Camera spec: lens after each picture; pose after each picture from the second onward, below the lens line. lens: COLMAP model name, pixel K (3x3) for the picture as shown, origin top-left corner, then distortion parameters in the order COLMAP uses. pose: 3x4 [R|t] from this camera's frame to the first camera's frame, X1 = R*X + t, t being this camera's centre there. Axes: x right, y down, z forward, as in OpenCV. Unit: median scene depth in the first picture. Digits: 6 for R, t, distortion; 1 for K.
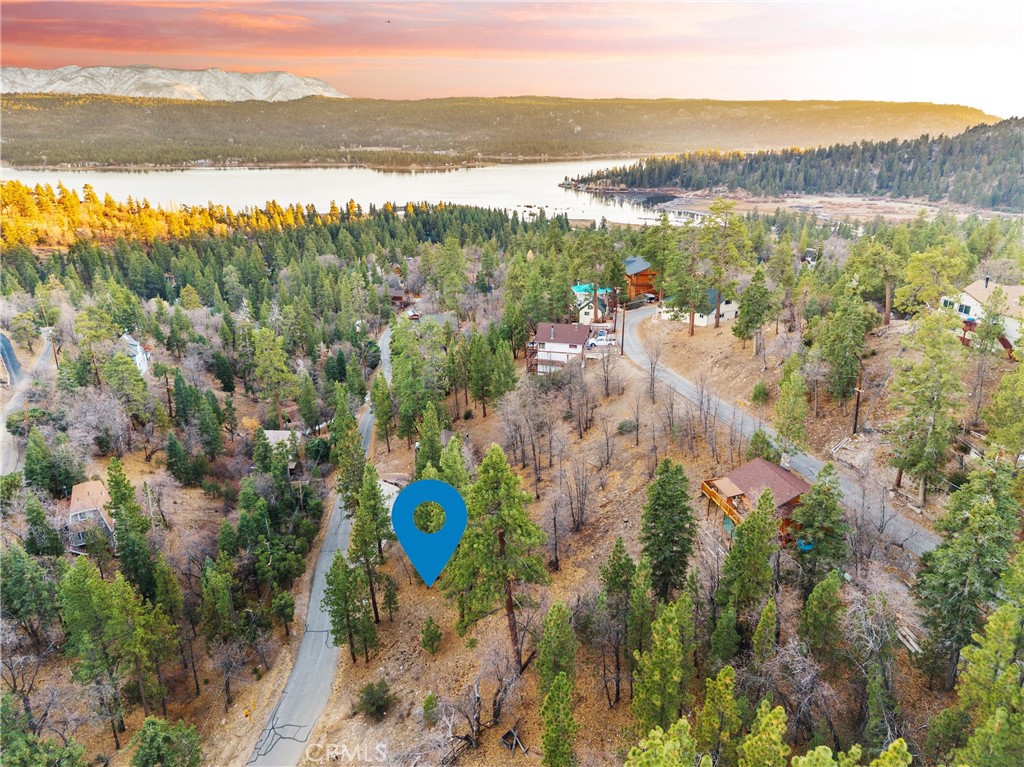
lens RADIAL K [[681.0, 0, 514.9], [0, 681.0, 383.9], [0, 0, 1]] dist [0.033699, -0.035691]
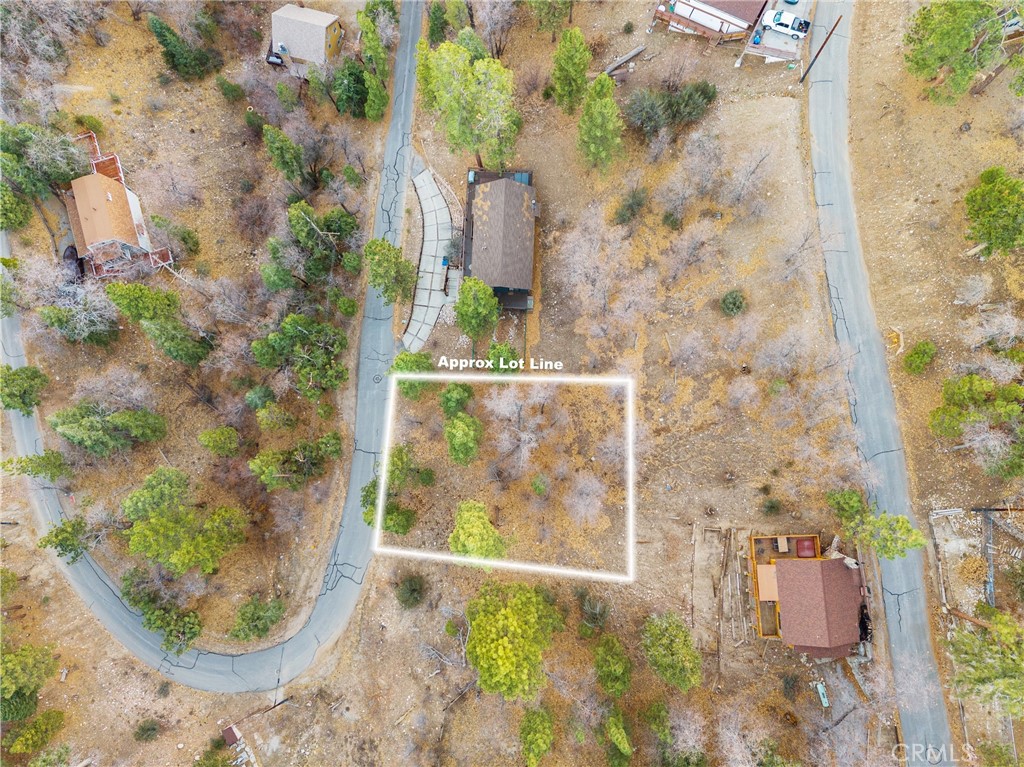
lens RADIAL K [[681.0, 0, 514.9], [0, 681.0, 383.9], [0, 0, 1]] dist [0.033699, -0.035691]
pose [[0.981605, 0.187350, -0.036771, -0.006377], [-0.058940, 0.480543, 0.874988, -0.119364], [0.181599, -0.856725, 0.482746, 0.111419]]
